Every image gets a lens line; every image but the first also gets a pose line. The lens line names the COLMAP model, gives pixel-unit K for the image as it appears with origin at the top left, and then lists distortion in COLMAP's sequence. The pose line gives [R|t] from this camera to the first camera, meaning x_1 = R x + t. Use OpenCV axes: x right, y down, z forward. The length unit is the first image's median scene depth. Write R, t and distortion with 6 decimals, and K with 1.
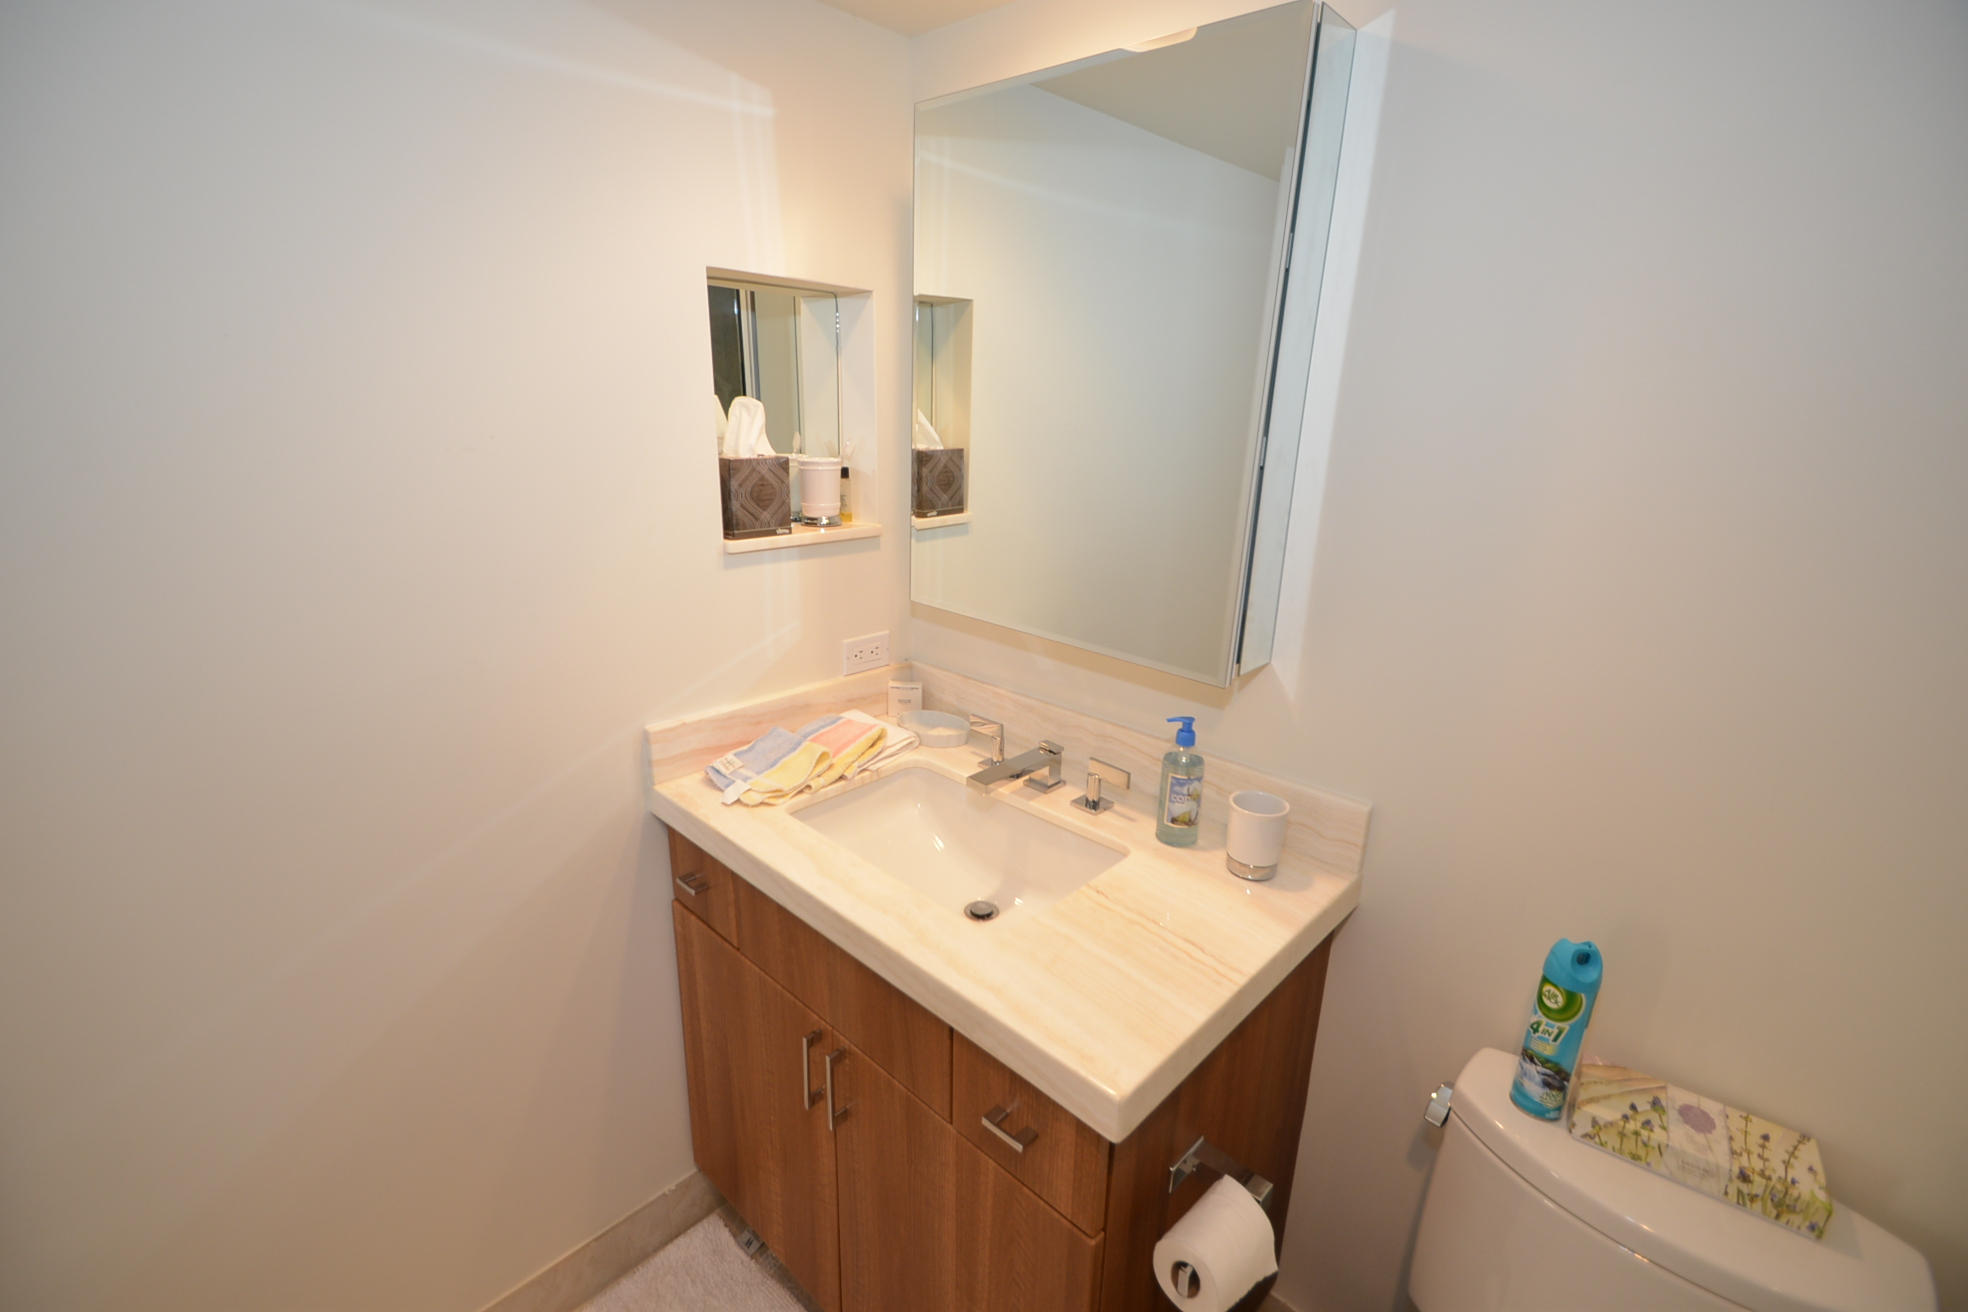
lens RADIAL K [[872.2, 0, 987.4], [0, 872.2, 663.1], [0, 0, 1]] dist [0.014505, -0.020543]
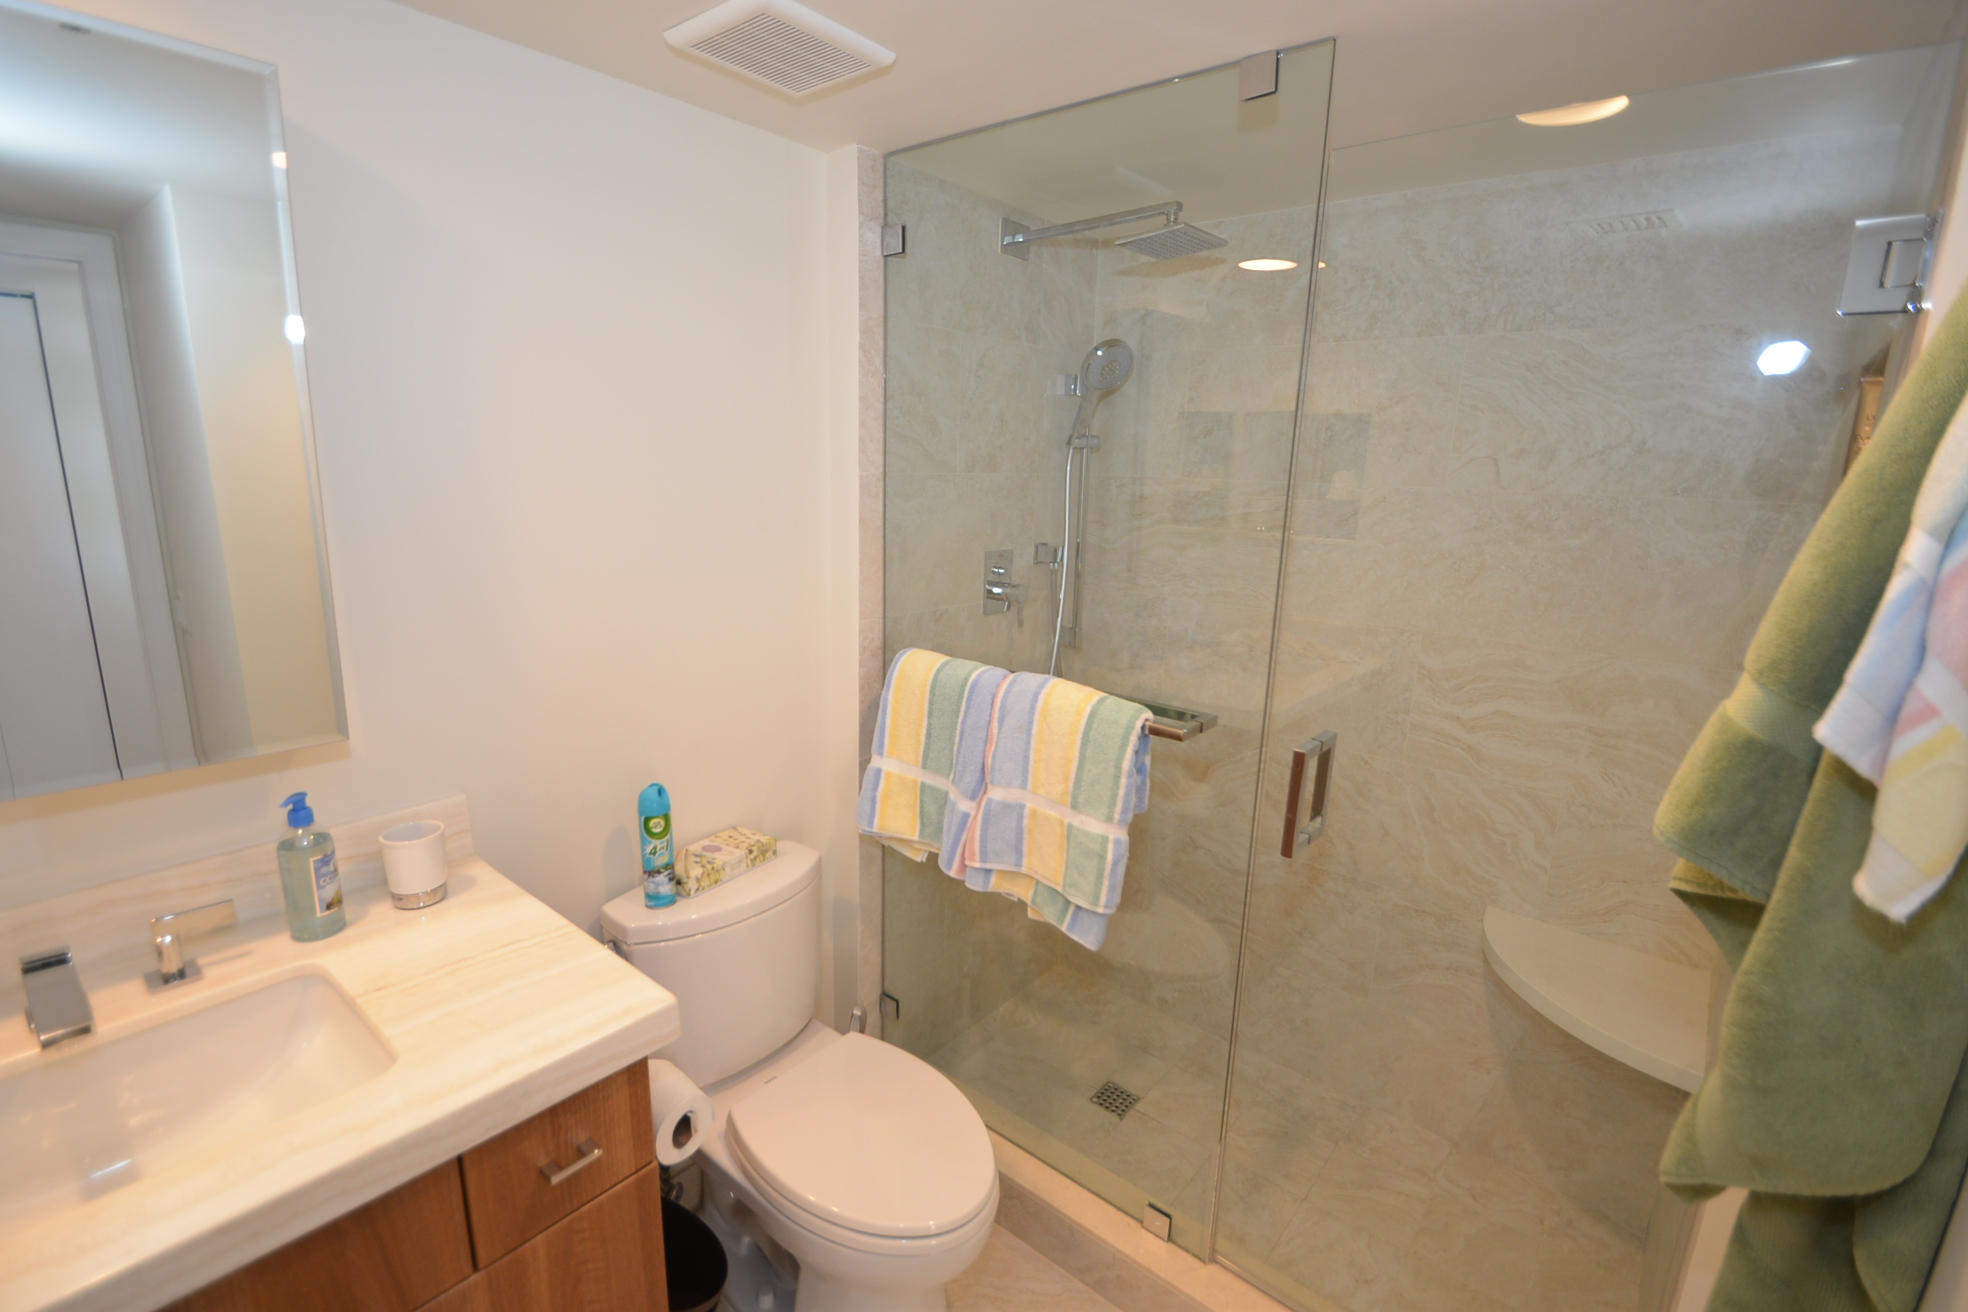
lens RADIAL K [[872.2, 0, 987.4], [0, 872.2, 663.1], [0, 0, 1]] dist [0.014505, -0.020543]
pose [[-0.080139, -0.247506, 0.965567, -0.796693], [0.273893, 0.925928, 0.260077, -0.122539], [-0.958416, 0.285304, -0.006413, 0.351849]]
